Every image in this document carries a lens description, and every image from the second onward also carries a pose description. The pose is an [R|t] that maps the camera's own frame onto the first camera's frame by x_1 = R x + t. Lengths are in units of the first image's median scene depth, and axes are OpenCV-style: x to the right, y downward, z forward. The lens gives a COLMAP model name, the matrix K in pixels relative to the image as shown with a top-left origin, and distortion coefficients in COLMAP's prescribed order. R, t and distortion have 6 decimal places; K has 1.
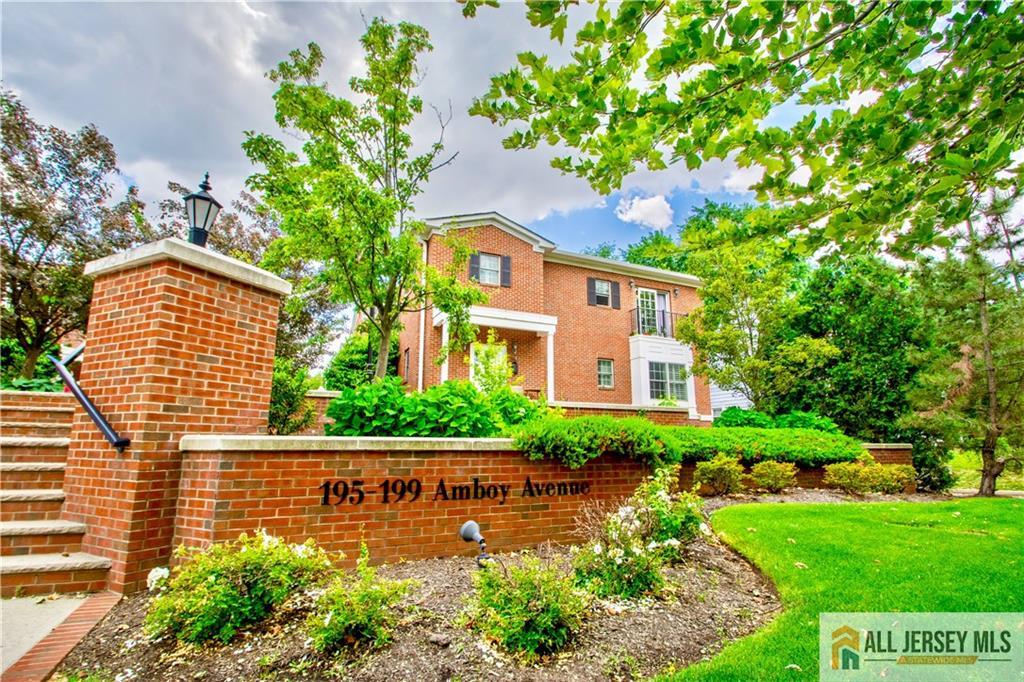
lens RADIAL K [[456.1, 0, 510.5], [0, 456.1, 347.3], [0, 0, 1]] dist [0.002088, -0.010370]
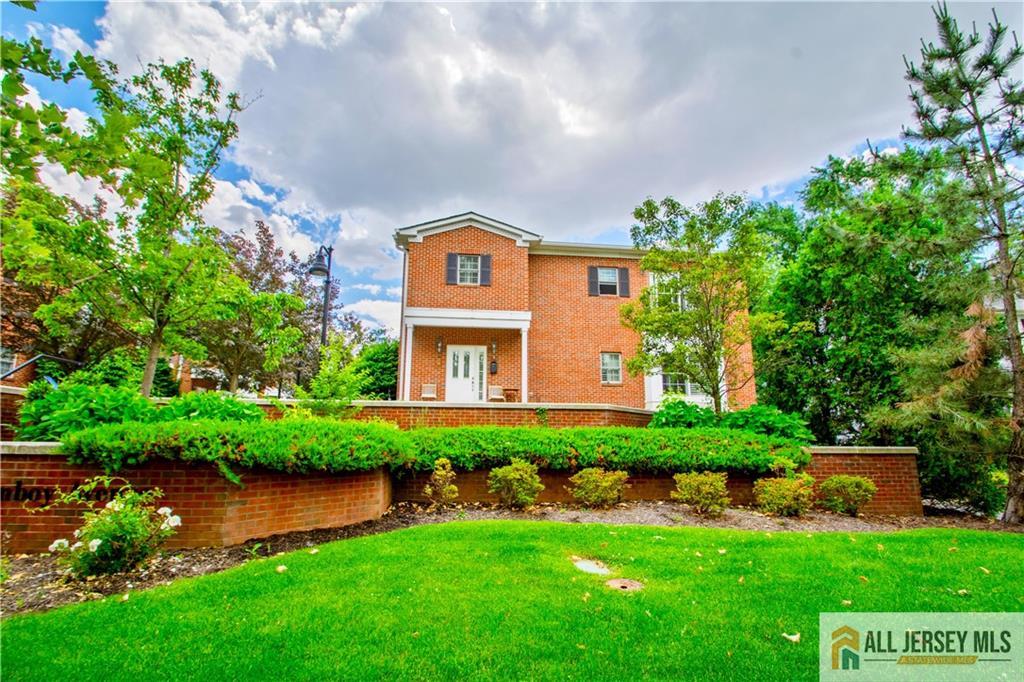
lens RADIAL K [[456.1, 0, 523.2], [0, 456.1, 335.5], [0, 0, 1]] dist [0.002088, -0.010370]
pose [[0.955928, -0.069478, -0.285262, 0.338368], [0.061794, 0.997444, -0.035863, 0.014733], [0.287024, 0.016655, 0.957779, 0.081791]]
